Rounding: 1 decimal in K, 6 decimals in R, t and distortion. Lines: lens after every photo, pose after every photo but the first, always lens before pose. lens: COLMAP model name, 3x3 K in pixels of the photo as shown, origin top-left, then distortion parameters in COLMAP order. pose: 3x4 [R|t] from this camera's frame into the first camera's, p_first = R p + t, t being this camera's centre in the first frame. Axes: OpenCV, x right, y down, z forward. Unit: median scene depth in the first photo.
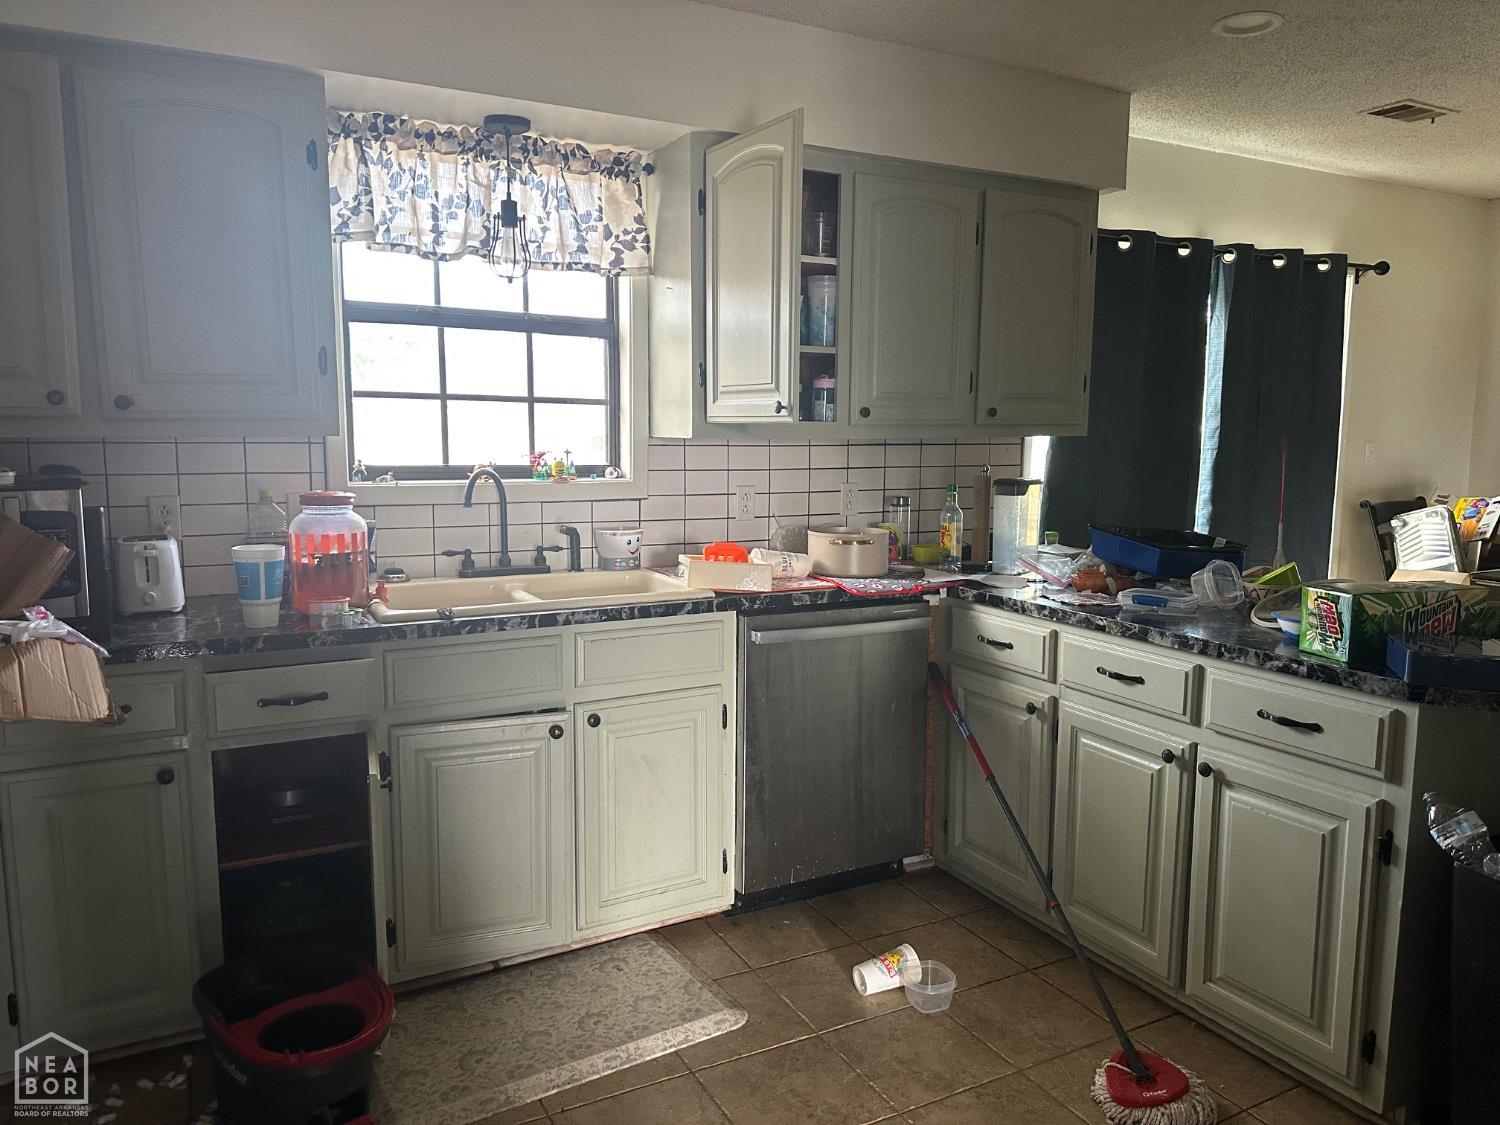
lens RADIAL K [[1055.6, 0, 750.0], [0, 1055.6, 562.5], [0, 0, 1]] dist [0.089795, -0.141274]
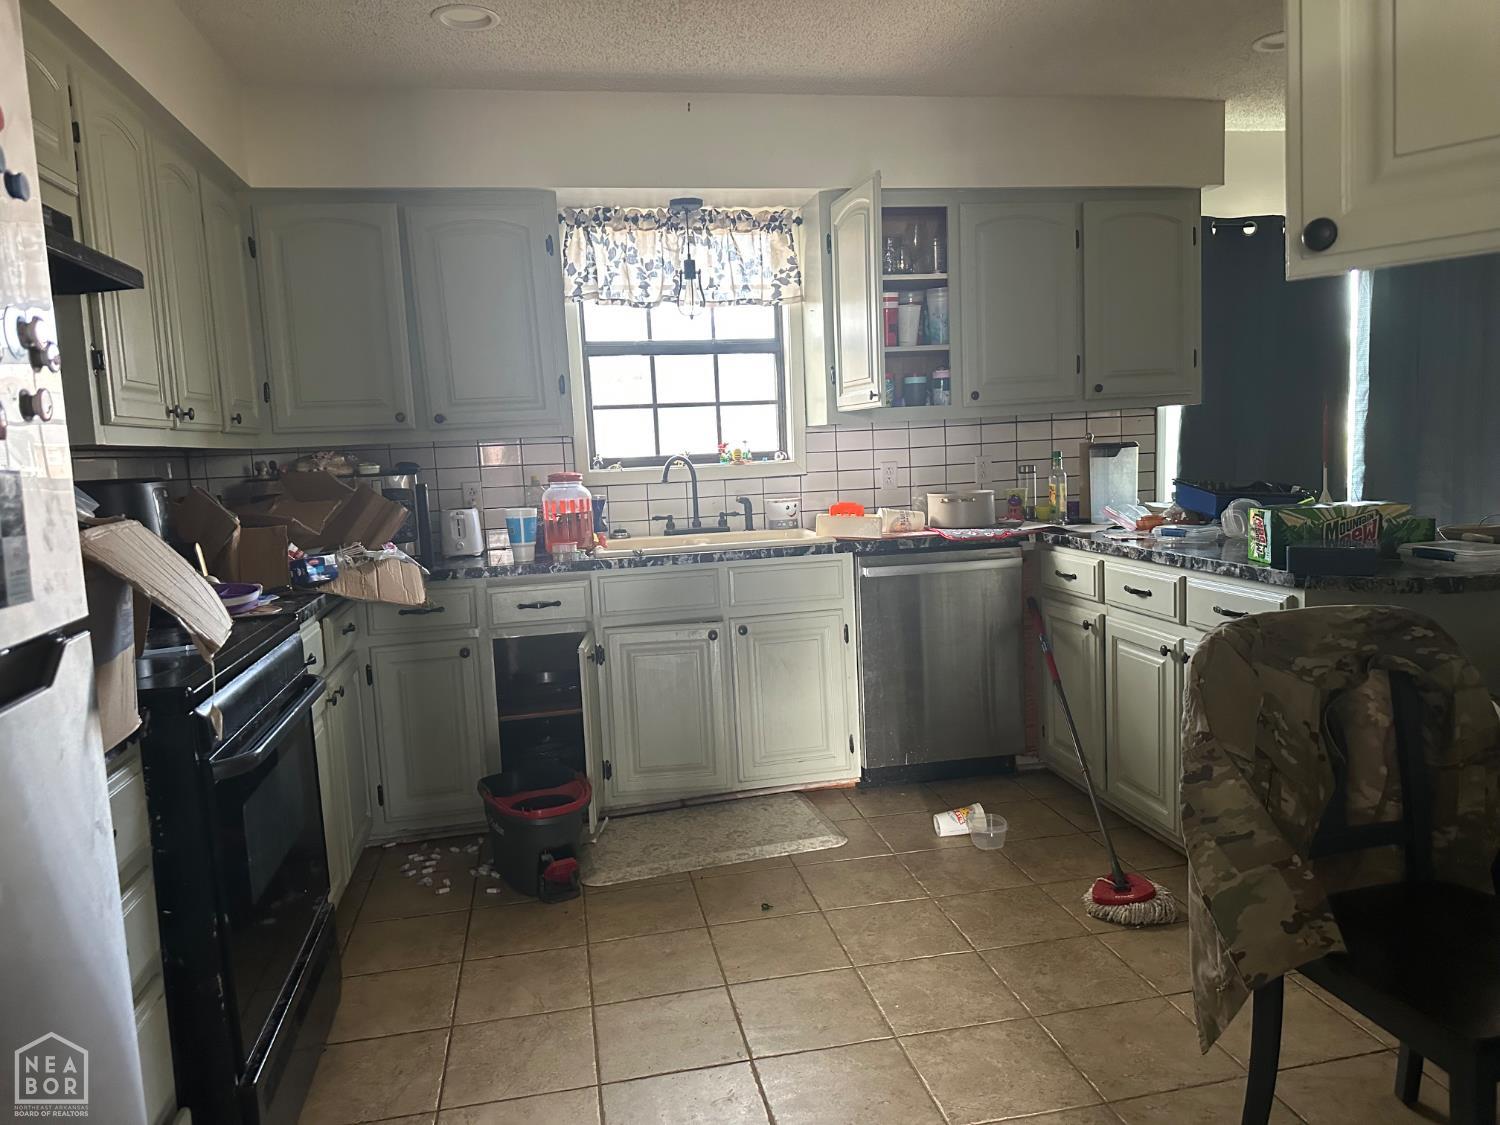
lens RADIAL K [[1013.5, 0, 747.1], [0, 1013.5, 568.9], [0, 0, 1]] dist [0.139799, -0.191831]
pose [[0.958094, -0.015402, -0.286039, 0.216349], [0.016392, 0.999865, 0.001069, 0.060401], [0.285984, -0.005713, 0.958217, -0.249058]]
